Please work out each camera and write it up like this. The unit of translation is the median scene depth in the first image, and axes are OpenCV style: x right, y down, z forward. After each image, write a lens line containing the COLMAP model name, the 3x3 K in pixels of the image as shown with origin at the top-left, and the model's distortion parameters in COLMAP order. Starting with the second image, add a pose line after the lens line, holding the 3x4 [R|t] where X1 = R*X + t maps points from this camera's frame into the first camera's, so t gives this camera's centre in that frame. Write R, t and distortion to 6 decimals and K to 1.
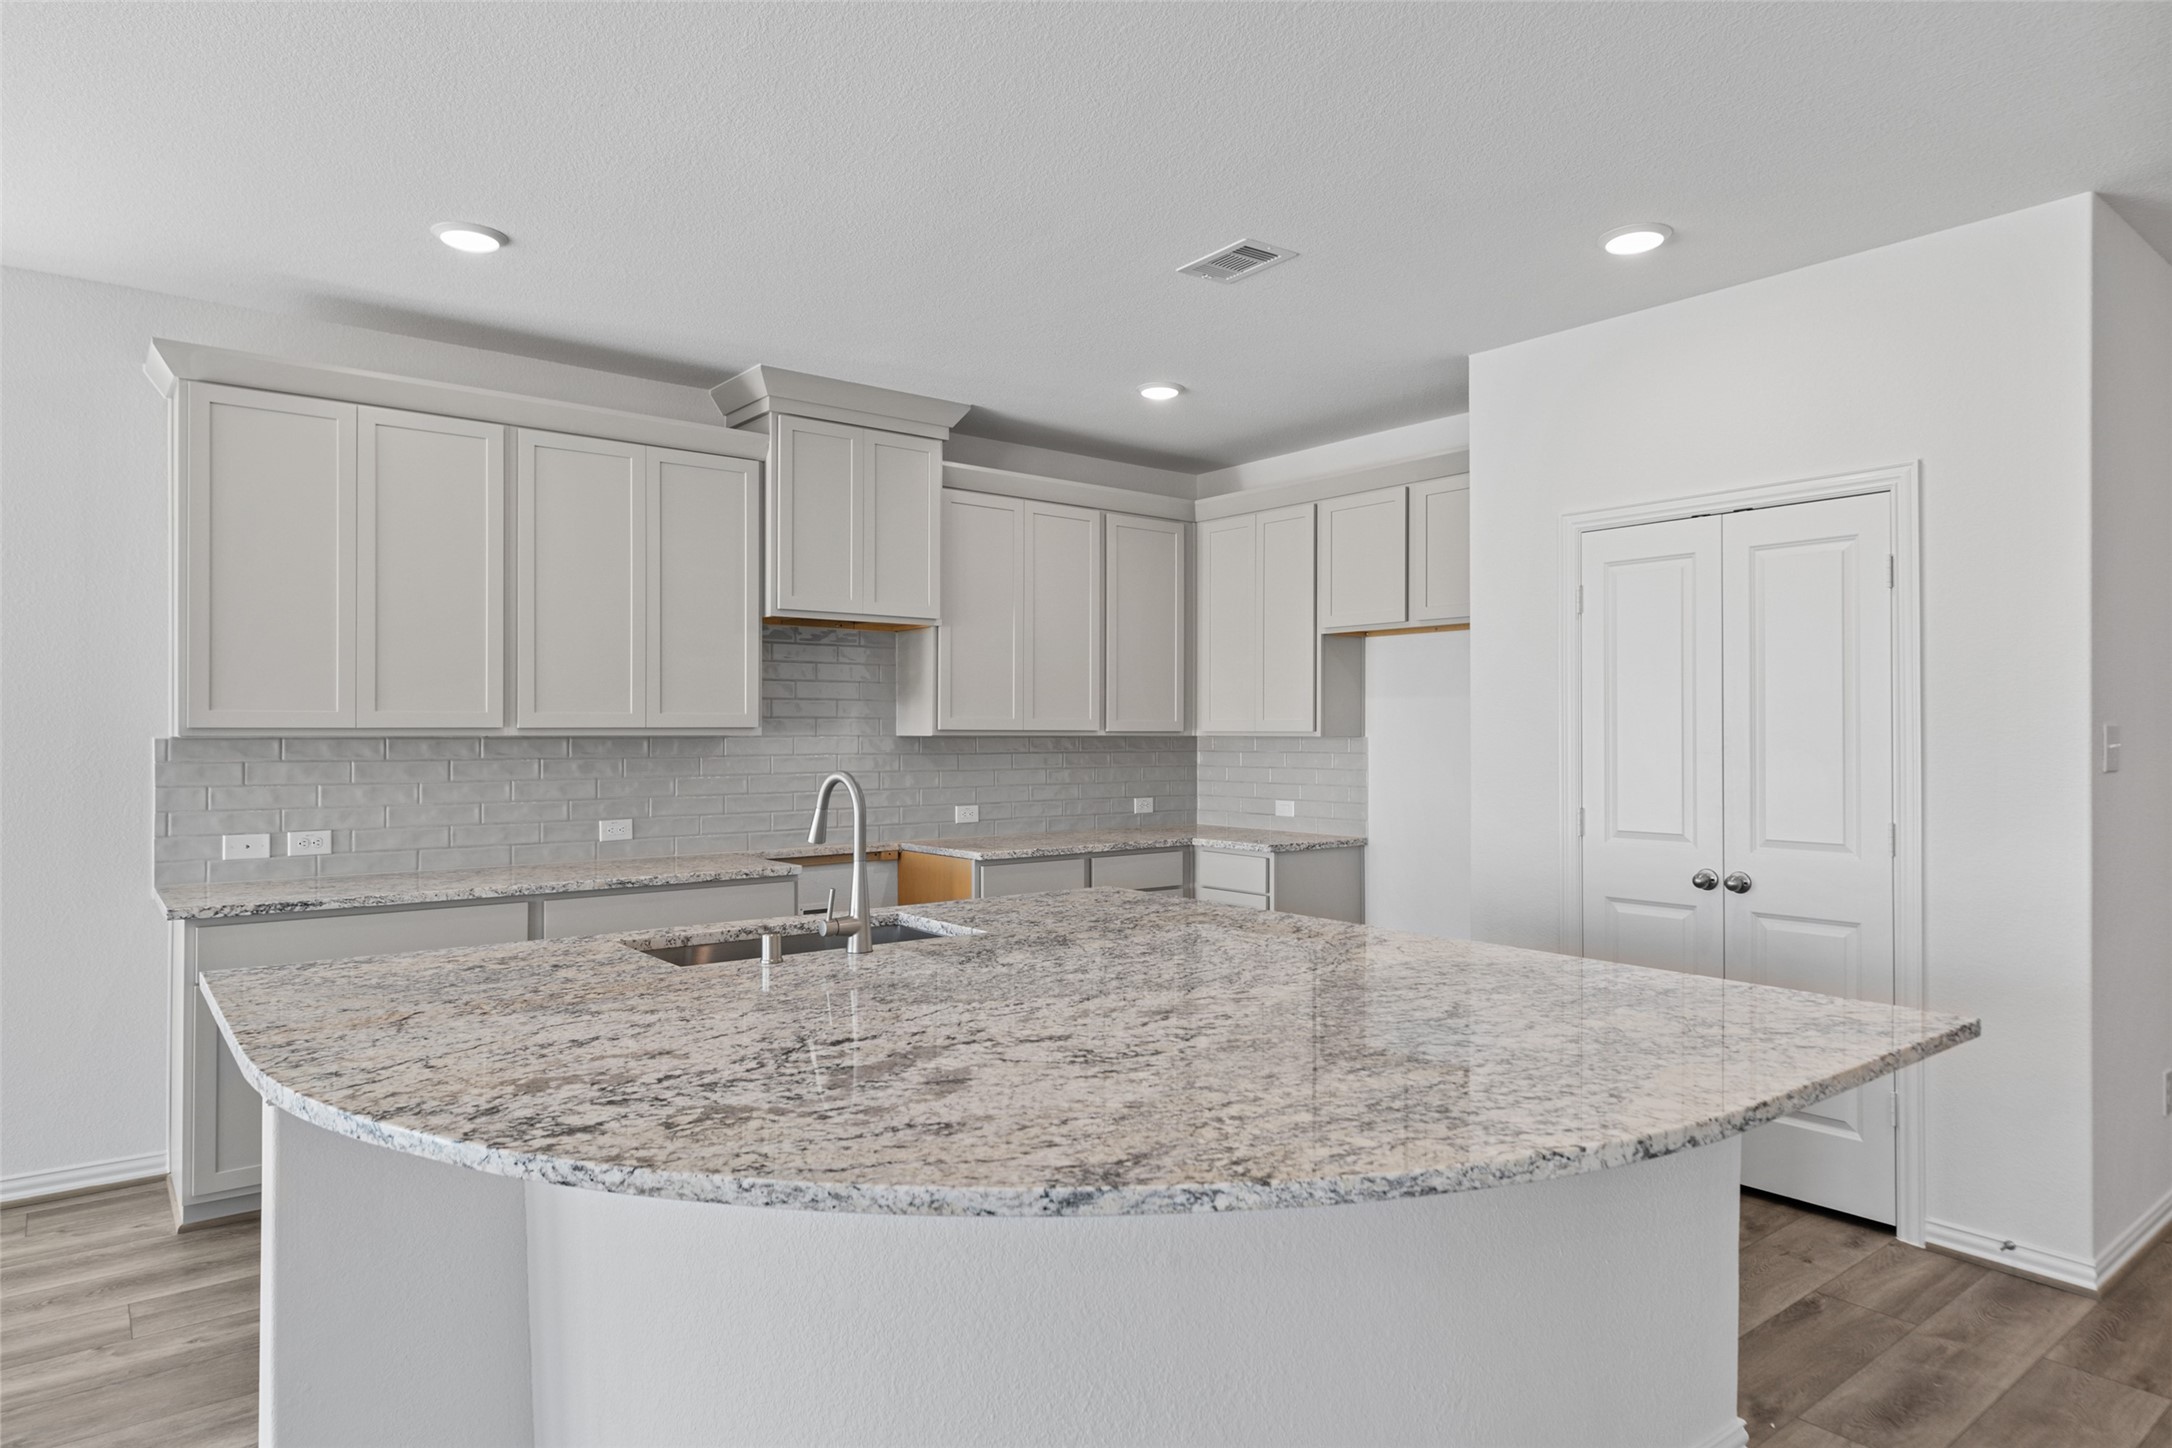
lens RADIAL K [[1271.5, 0, 1079.0], [0, 1271.5, 727.9], [0, 0, 1]] dist [0.008957, 0.000204]
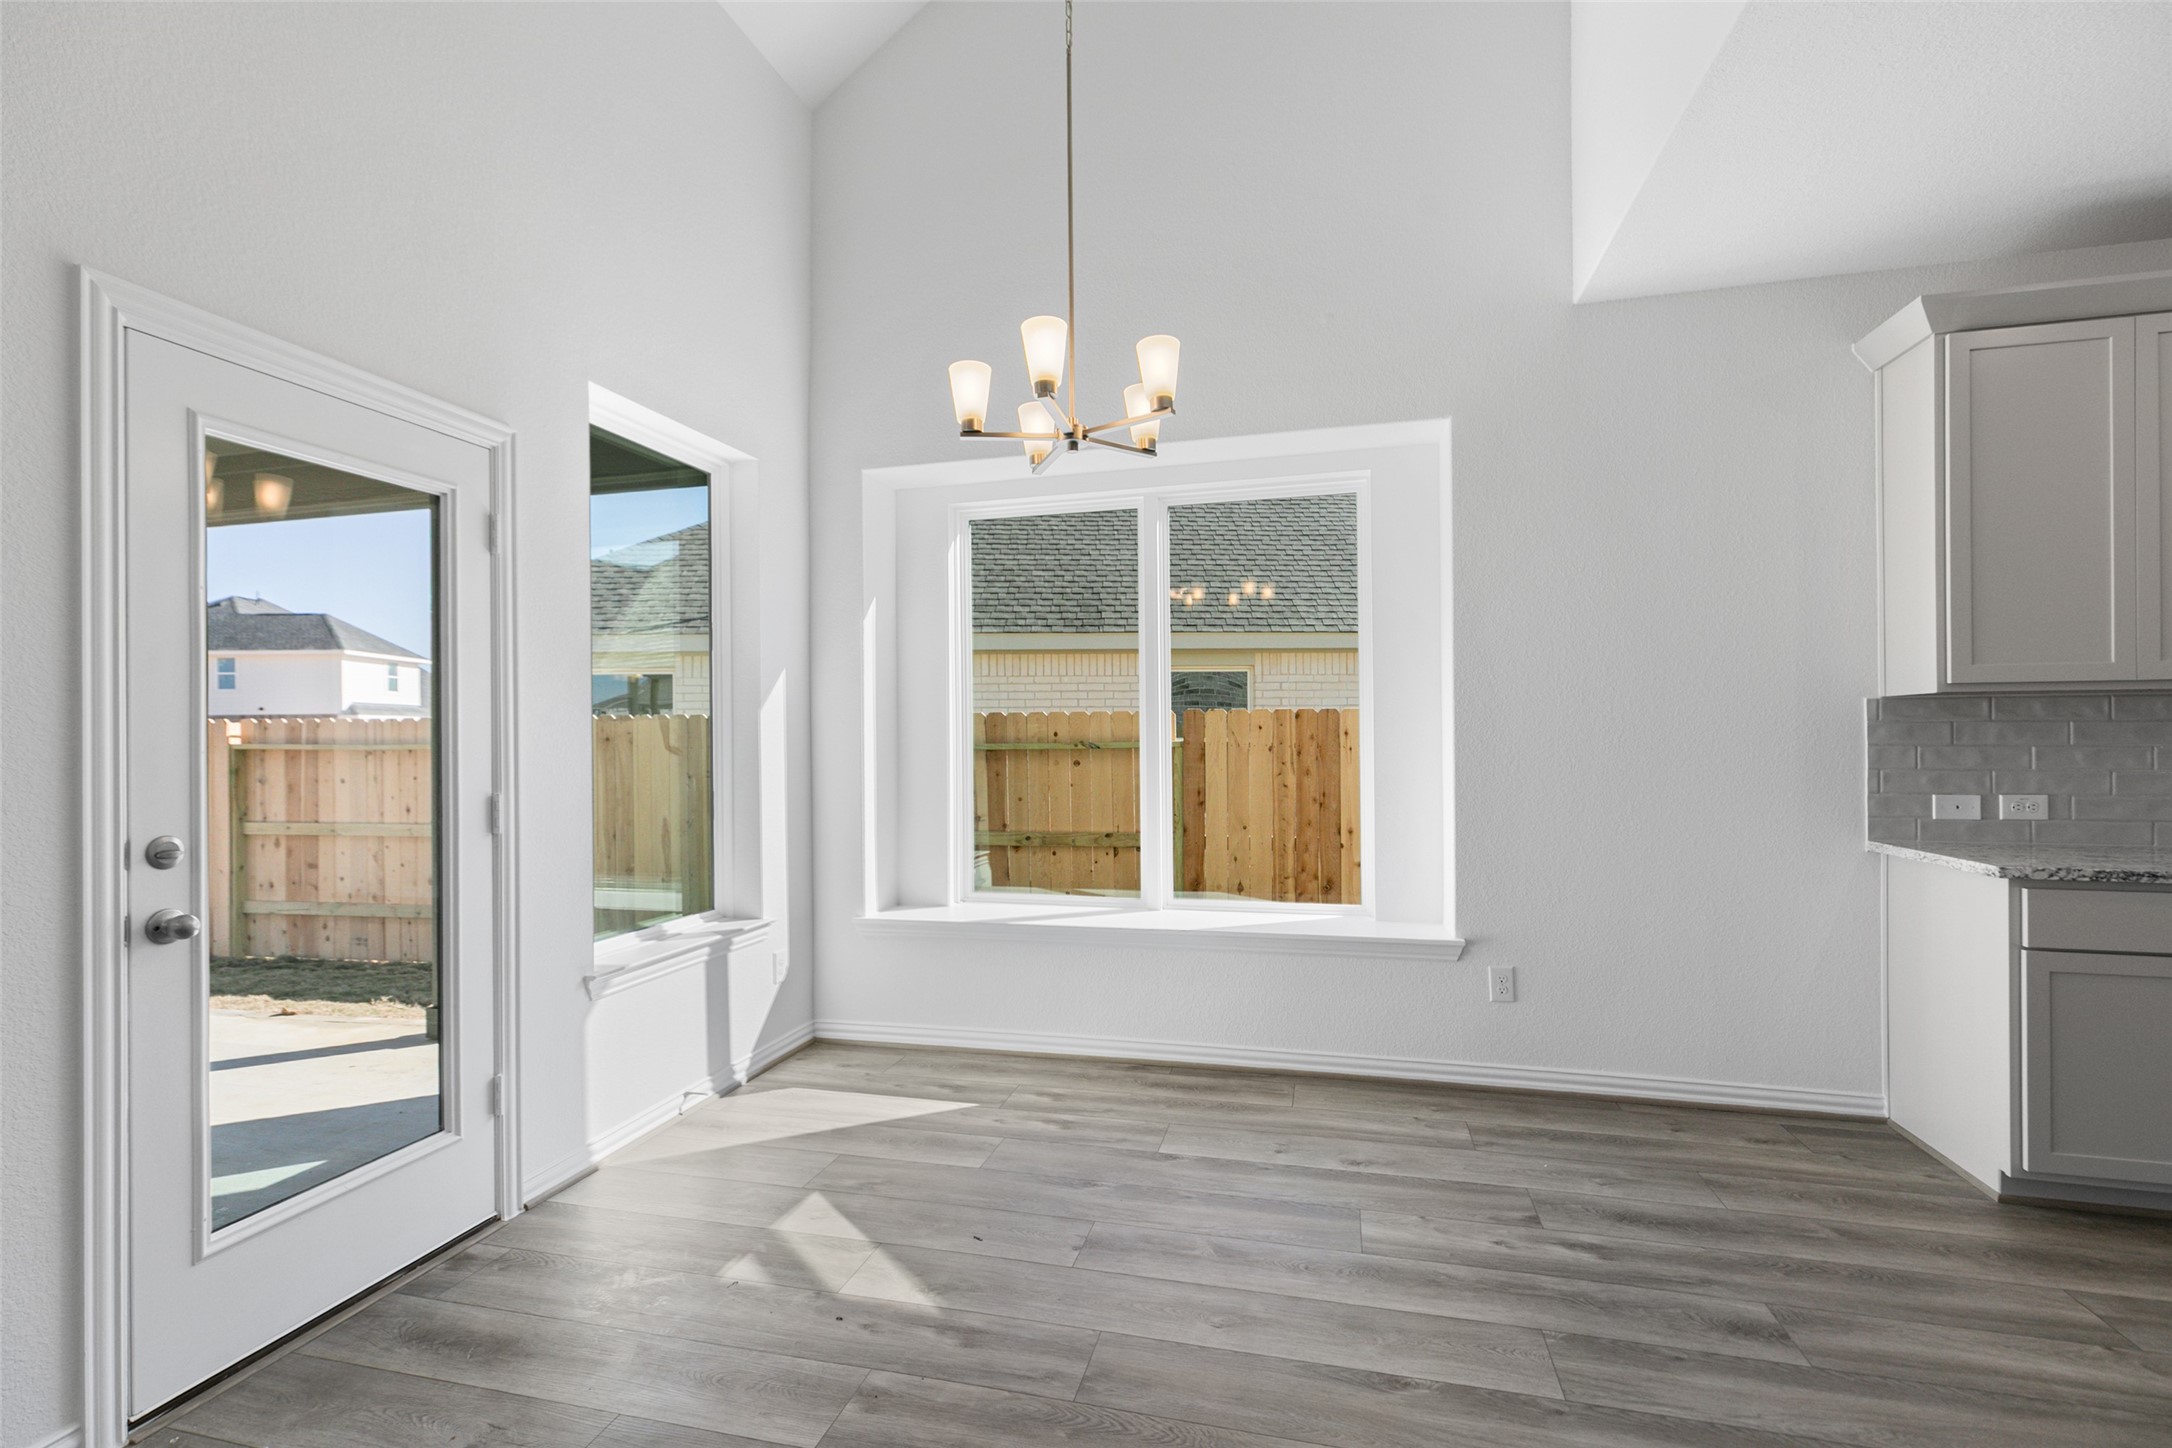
lens RADIAL K [[981.1, 0, 1078.4], [0, 981.1, 734.5], [0, 0, 1]] dist [0.004651, 0.000771]
pose [[0.601919, -0.005401, -0.798539, -0.419975], [0.010552, 0.999944, 0.001191, 0.026638], [0.798488, -0.009143, 0.601942, -0.001022]]
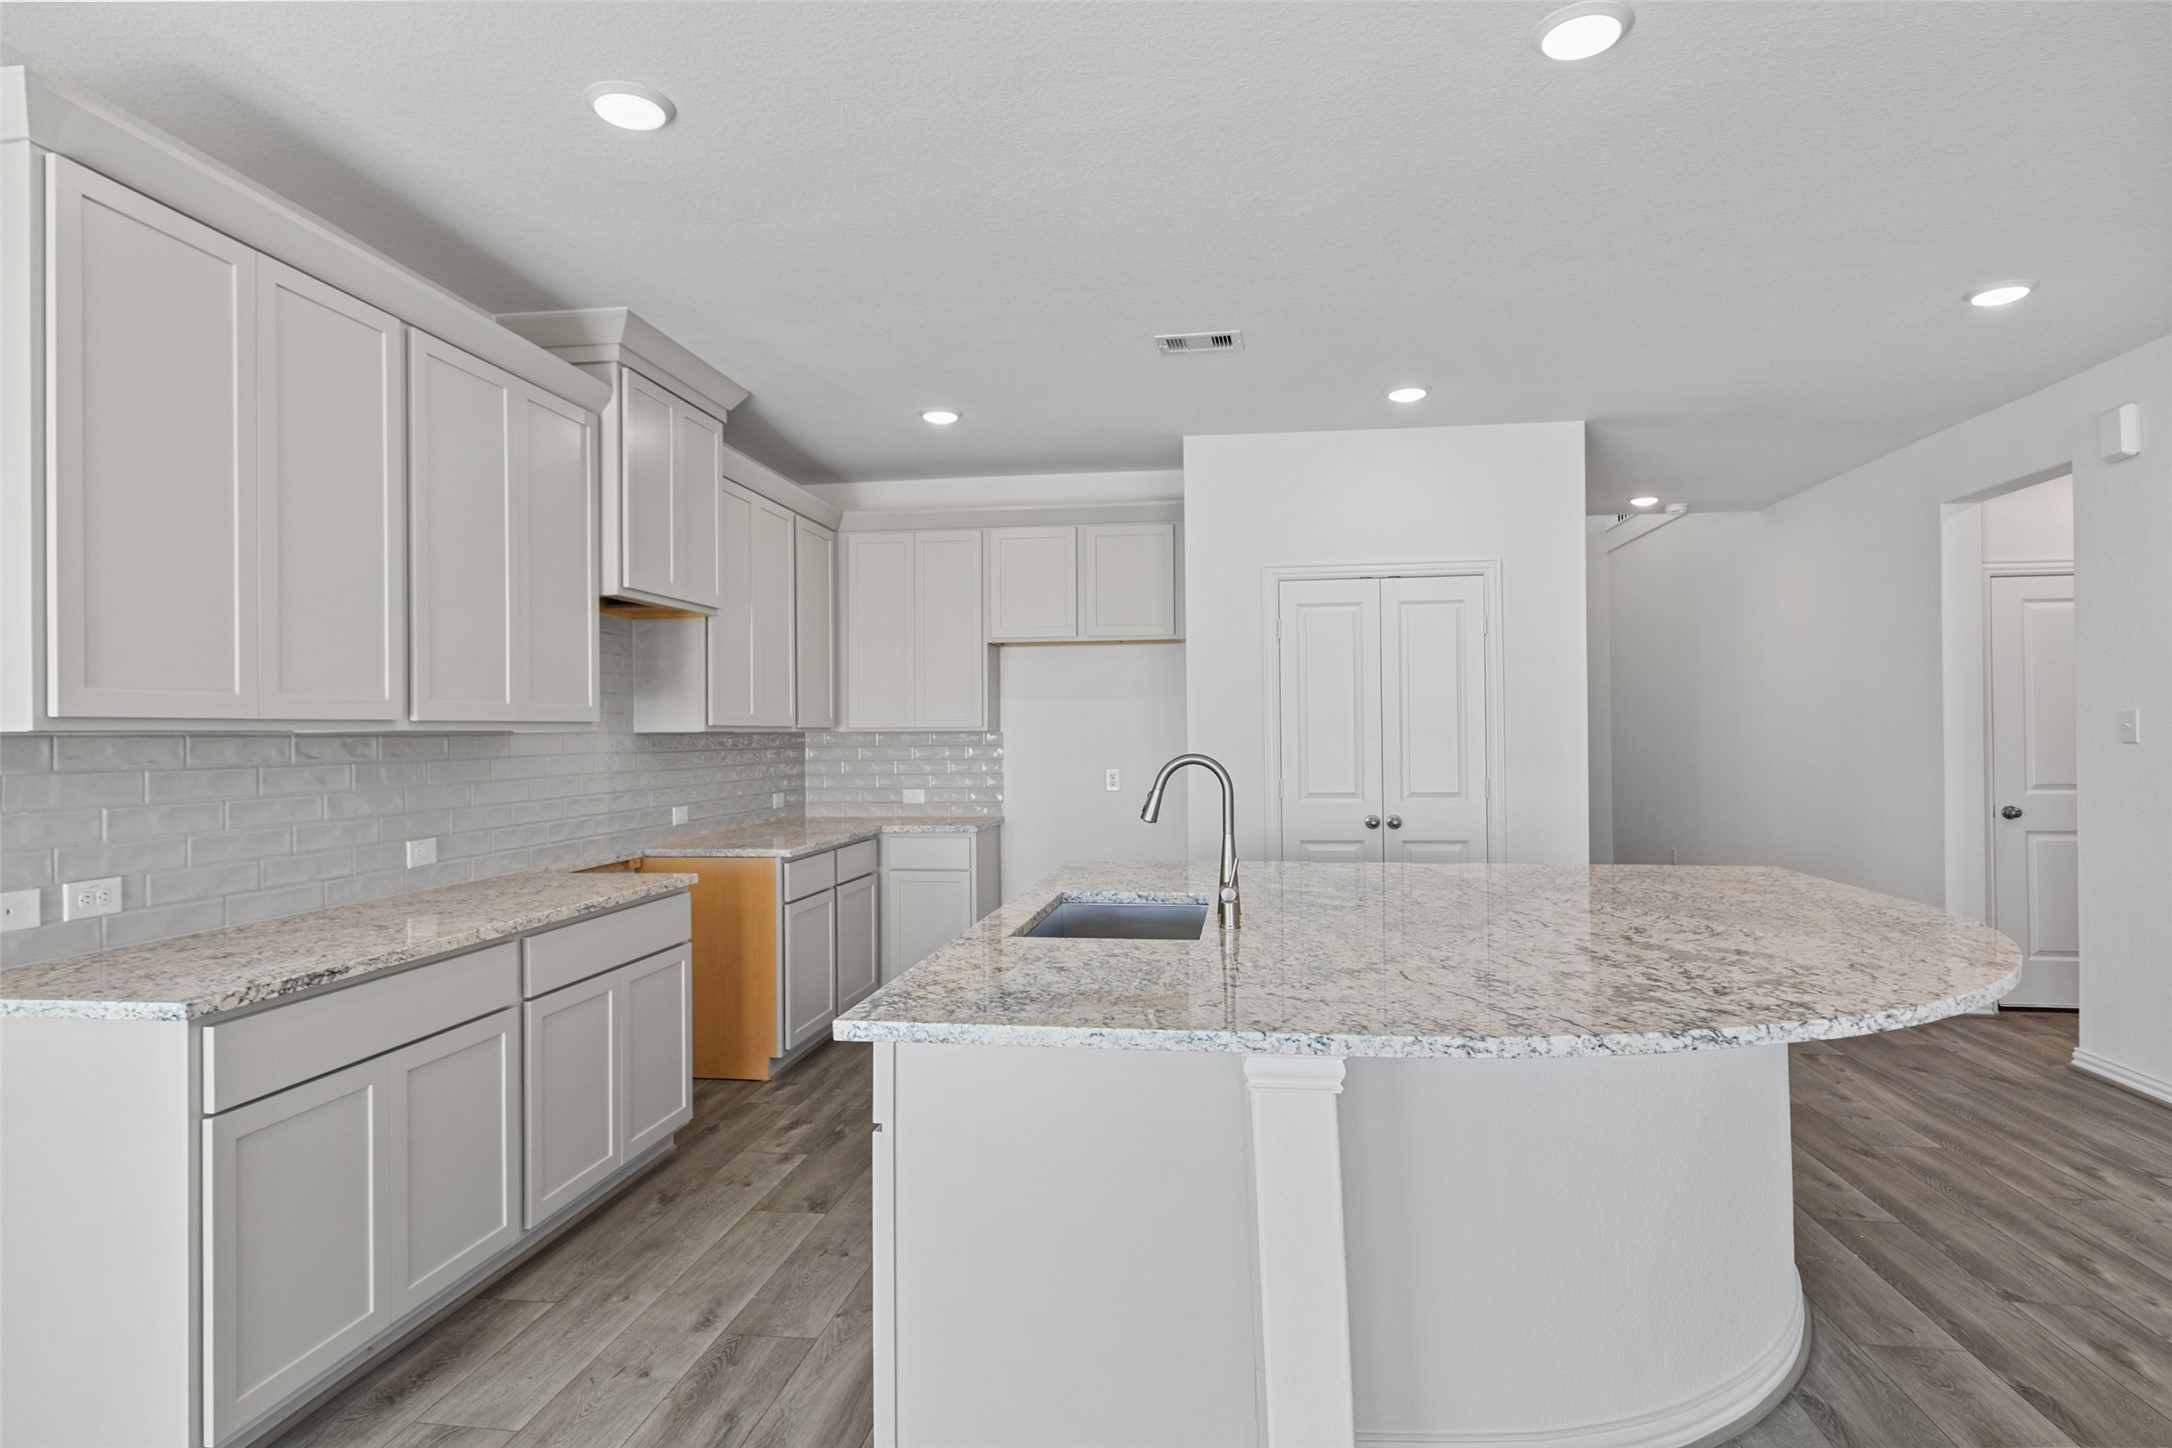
lens RADIAL K [[1167.7, 0, 1081.2], [0, 1167.7, 725.4], [0, 0, 1]] dist [0.003680, 0.000787]
pose [[0.725224, -0.002217, 0.688509, -0.618015], [0.006453, 0.999973, -0.003577, 0.007618], [-0.688482, 0.007037, 0.725219, 0.215506]]
